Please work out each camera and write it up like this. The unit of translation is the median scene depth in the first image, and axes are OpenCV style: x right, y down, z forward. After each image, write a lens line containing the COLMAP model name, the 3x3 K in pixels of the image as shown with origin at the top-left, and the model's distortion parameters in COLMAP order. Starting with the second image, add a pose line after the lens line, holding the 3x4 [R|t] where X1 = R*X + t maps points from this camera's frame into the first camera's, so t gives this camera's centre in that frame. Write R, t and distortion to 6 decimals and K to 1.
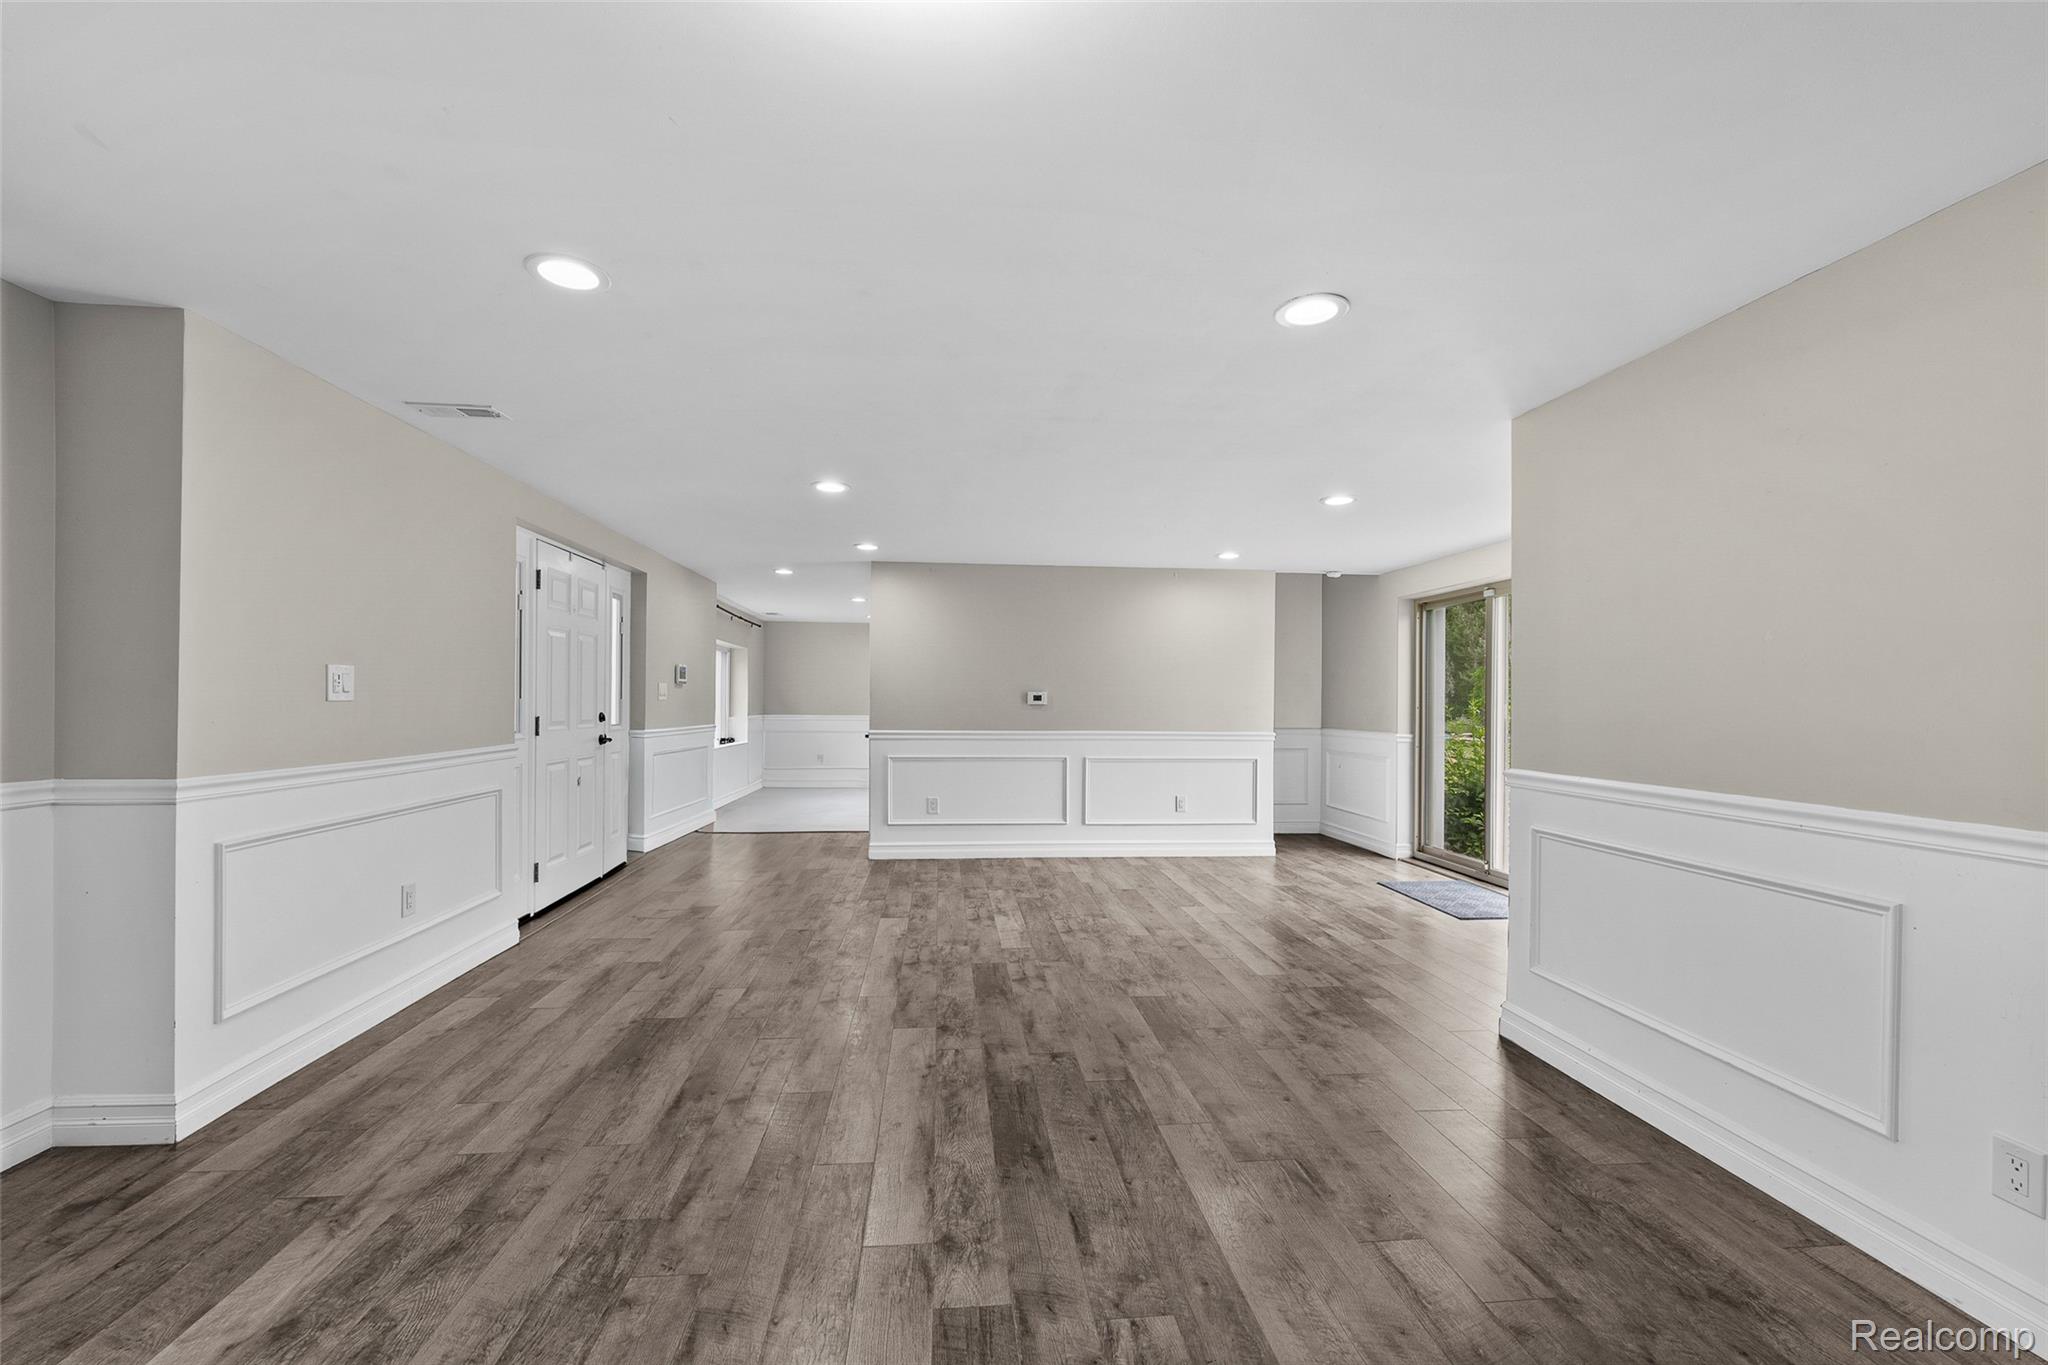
lens RADIAL K [[813.1, 0, 1021.2], [0, 813.1, 695.2], [0, 0, 1]] dist [0.002500, -0.000158]
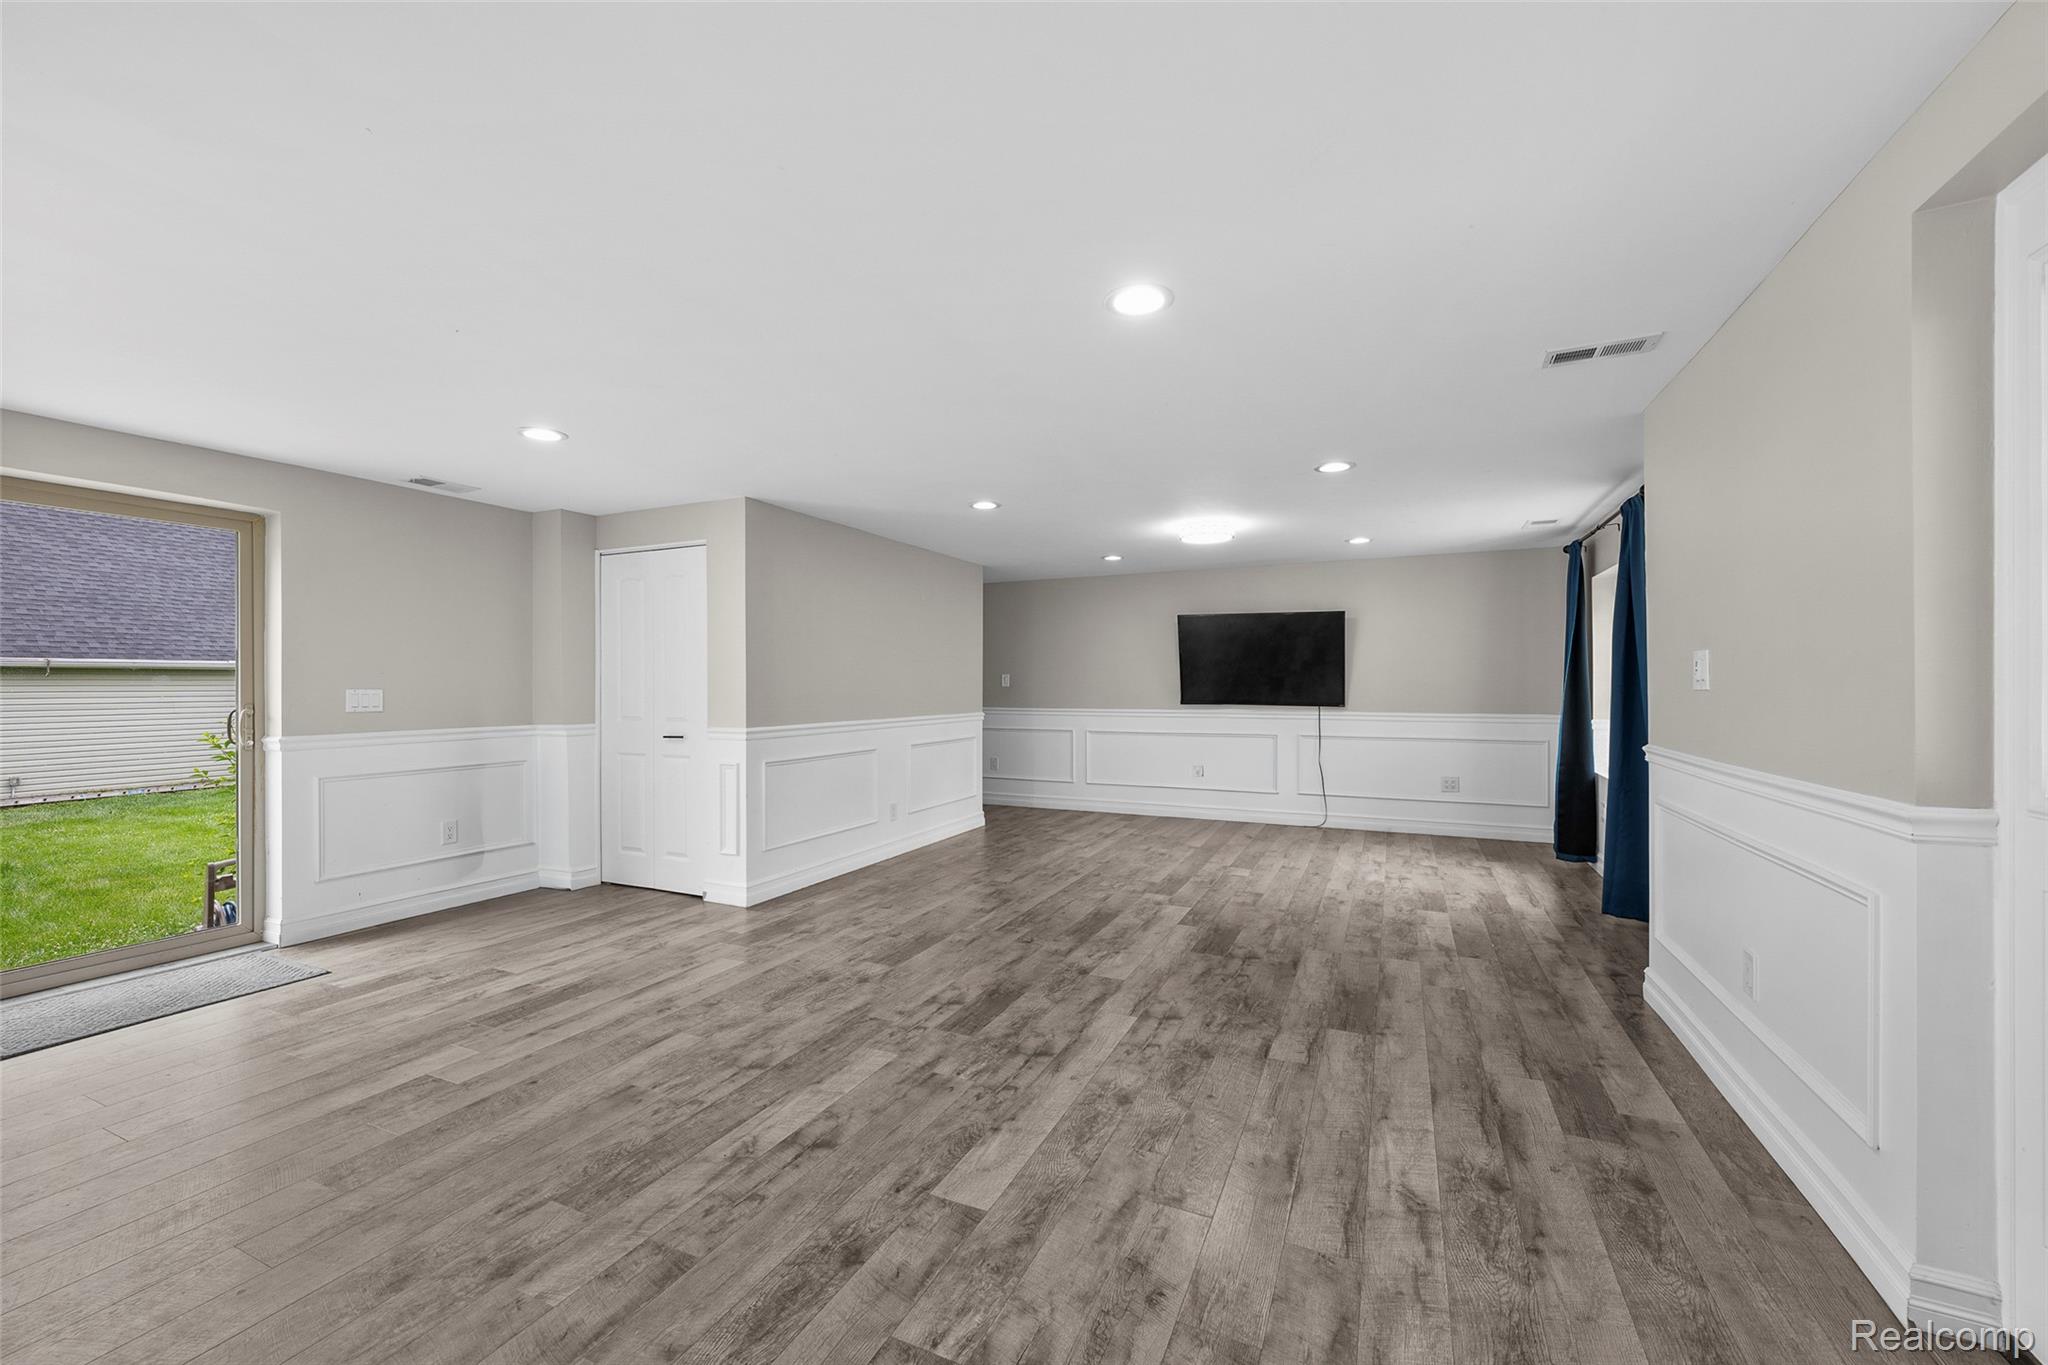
lens RADIAL K [[813.1, 0, 1024.0], [0, 813.1, 686.2], [0, 0, 1]] dist [0.002500, -0.000158]
pose [[-0.863104, -0.006759, 0.504982, -0.550382], [-0.008494, 0.999963, -0.001133, 0.009721], [-0.504956, -0.005267, -0.863129, 1.871964]]
